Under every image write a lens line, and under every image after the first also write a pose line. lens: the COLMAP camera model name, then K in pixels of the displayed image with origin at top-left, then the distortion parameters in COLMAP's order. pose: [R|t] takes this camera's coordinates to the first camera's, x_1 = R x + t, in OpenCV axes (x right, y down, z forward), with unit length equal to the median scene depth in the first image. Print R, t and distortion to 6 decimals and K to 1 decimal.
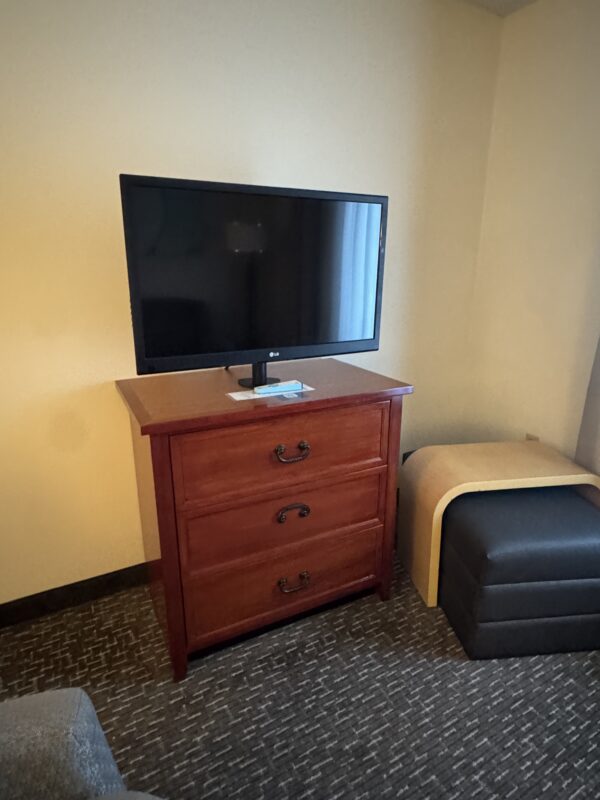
lens RADIAL K [[470.9, 0, 300.0], [0, 470.9, 400.0], [0, 0, 1]] dist [0.001740, 0.000259]
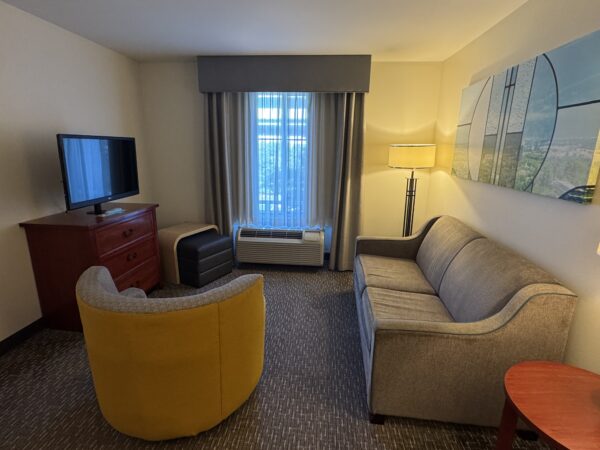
lens RADIAL K [[320.7, 0, 300.0], [0, 320.7, 225.0], [0, 0, 1]] dist [0.000560, 0.000033]
pose [[0.539702, -0.187359, 0.820743, -0.909572], [0.237894, 0.969127, 0.064798, 0.167332], [-0.807545, 0.160278, 0.567611, -0.784987]]
